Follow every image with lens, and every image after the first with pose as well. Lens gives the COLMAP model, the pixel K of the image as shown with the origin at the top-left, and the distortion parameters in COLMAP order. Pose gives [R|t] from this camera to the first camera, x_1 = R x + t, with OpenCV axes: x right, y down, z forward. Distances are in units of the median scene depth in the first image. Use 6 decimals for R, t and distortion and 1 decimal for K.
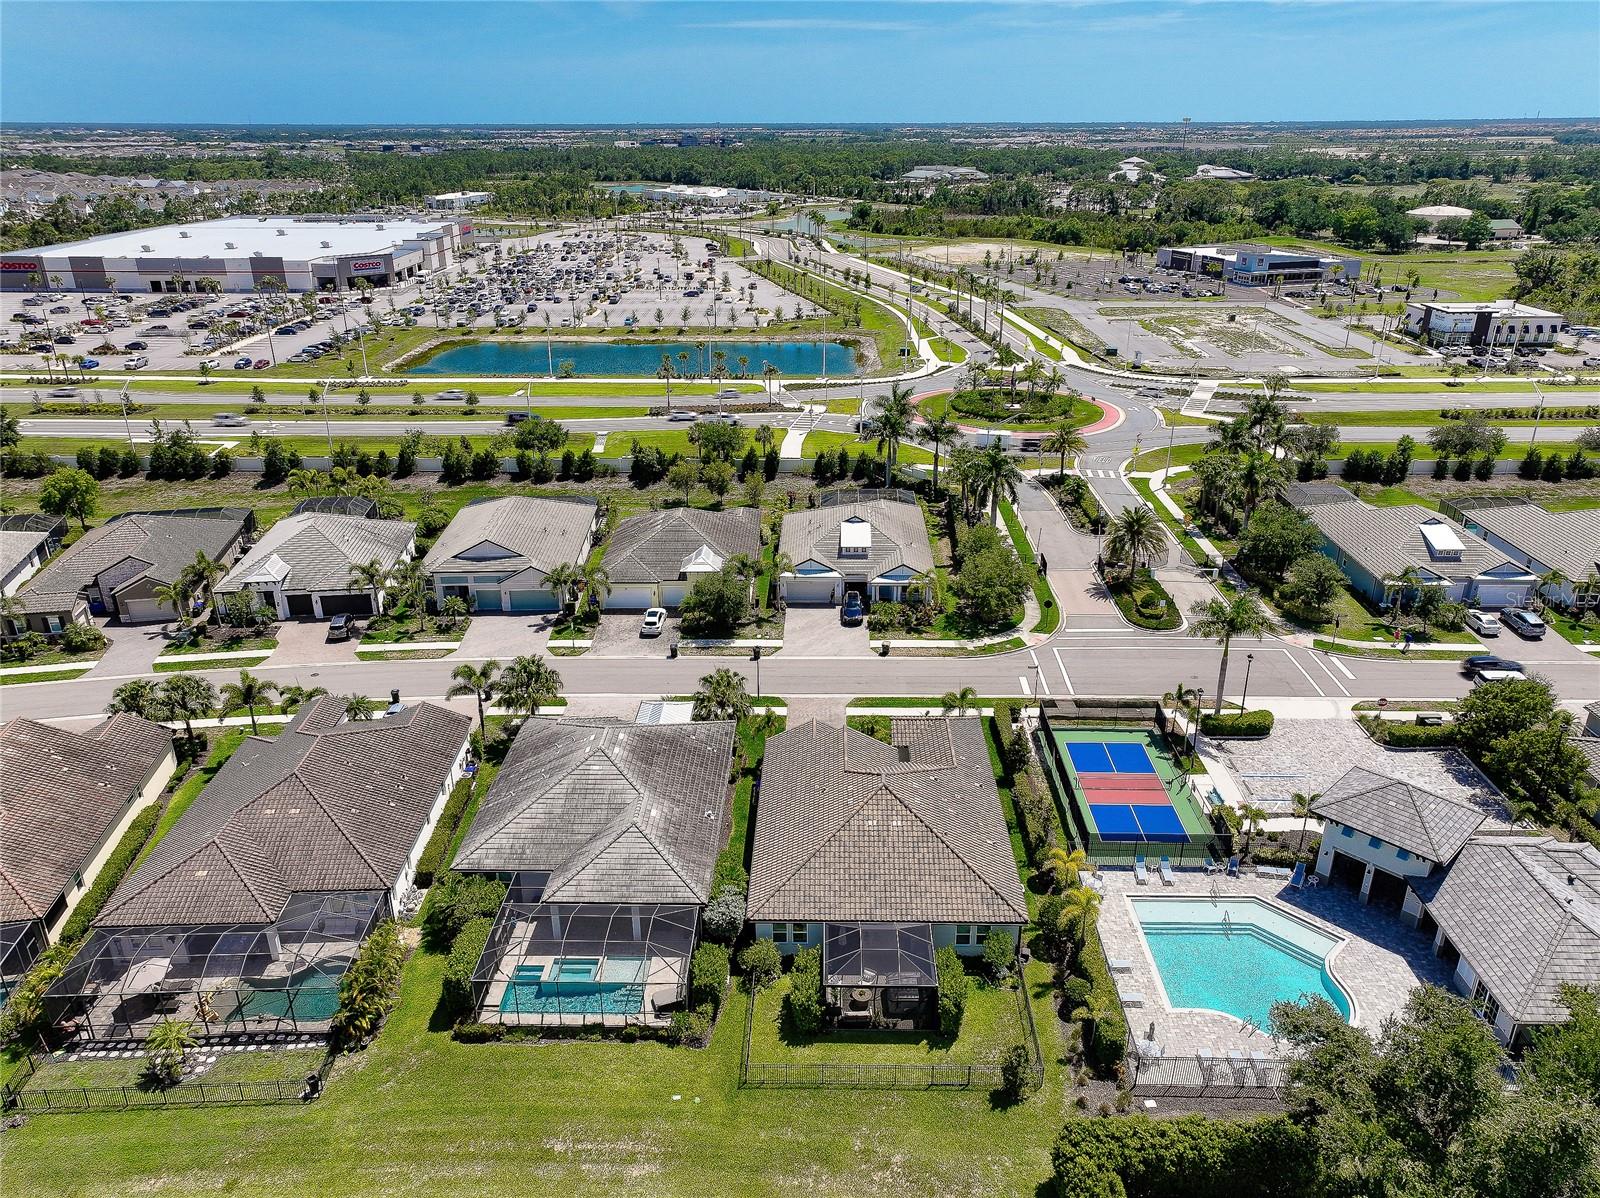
lens RADIAL K [[1135.8, 0, 800.0], [0, 1135.8, 599.0], [0, 0, 1]] dist [-0.017933, 0.040649]
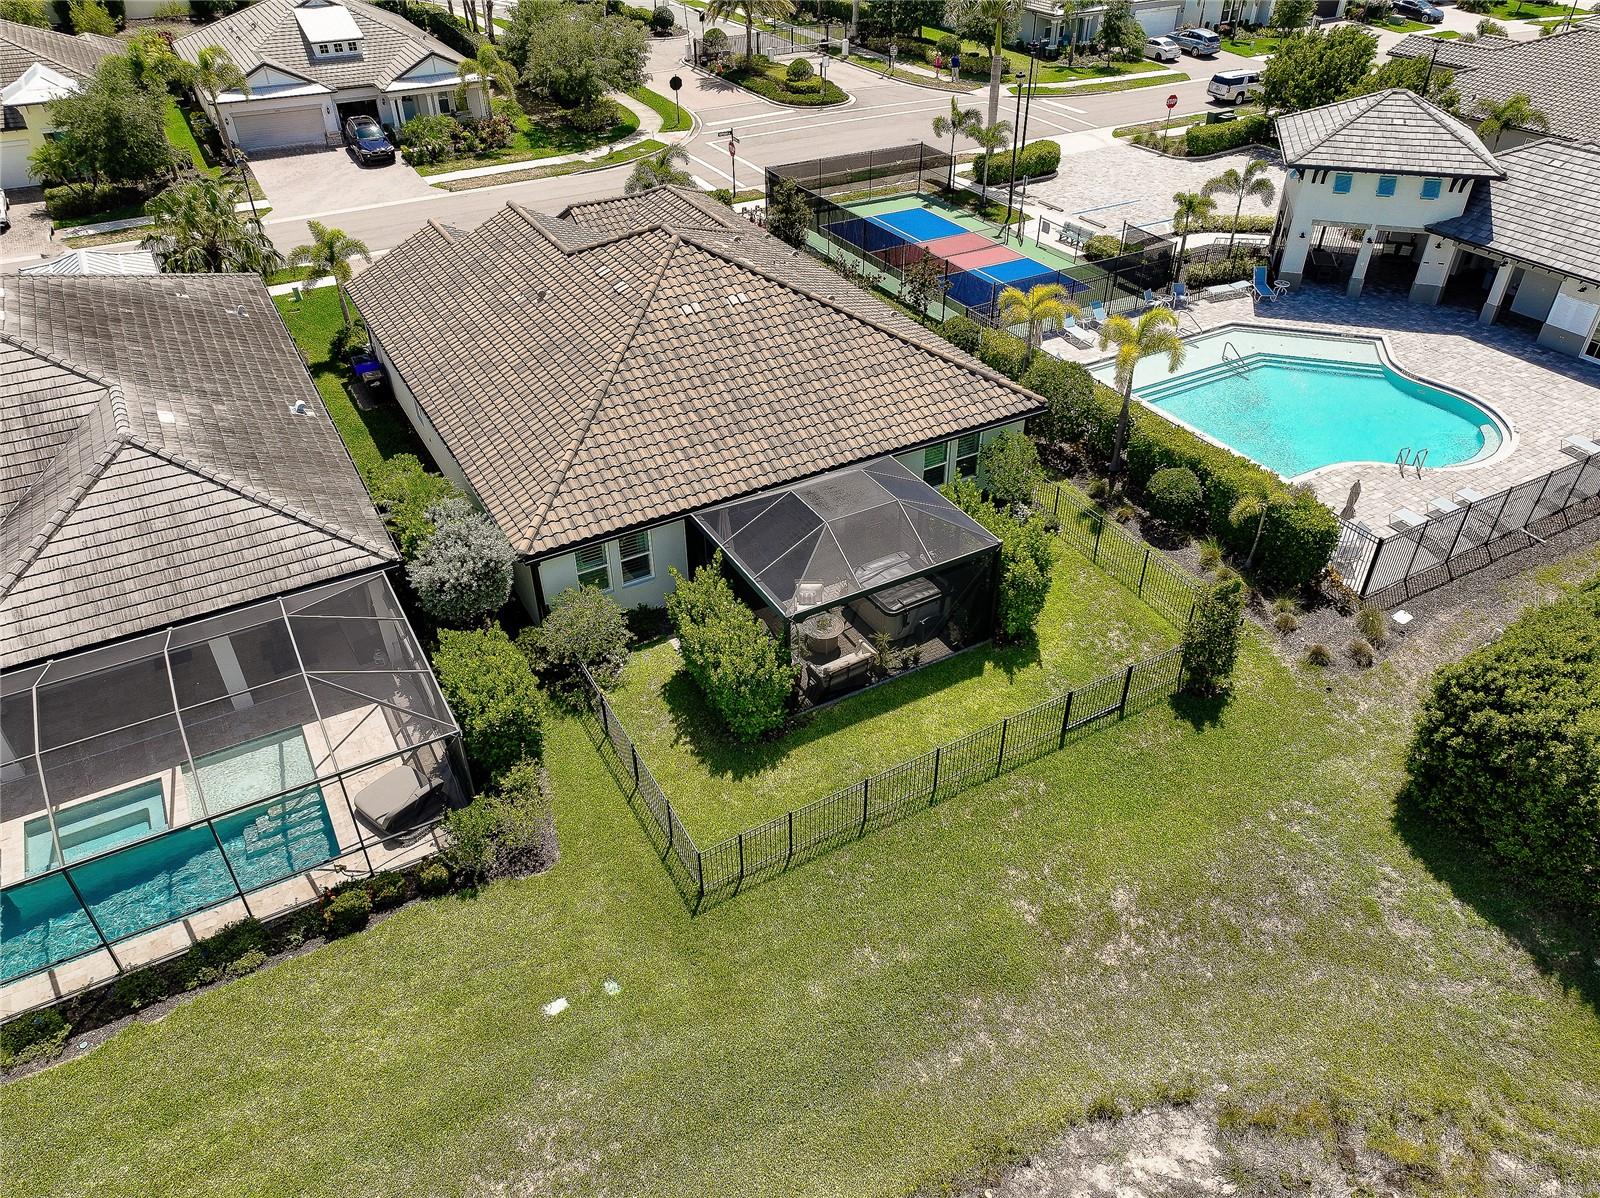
lens RADIAL K [[1135.8, 0, 800.0], [0, 1135.8, 599.0], [0, 0, 1]] dist [-0.017933, 0.040649]
pose [[0.855910, -0.302917, 0.419117, -0.136827], [0.203666, 0.942432, 0.265223, 0.206376], [-0.475329, -0.141647, 0.868331, 0.584248]]
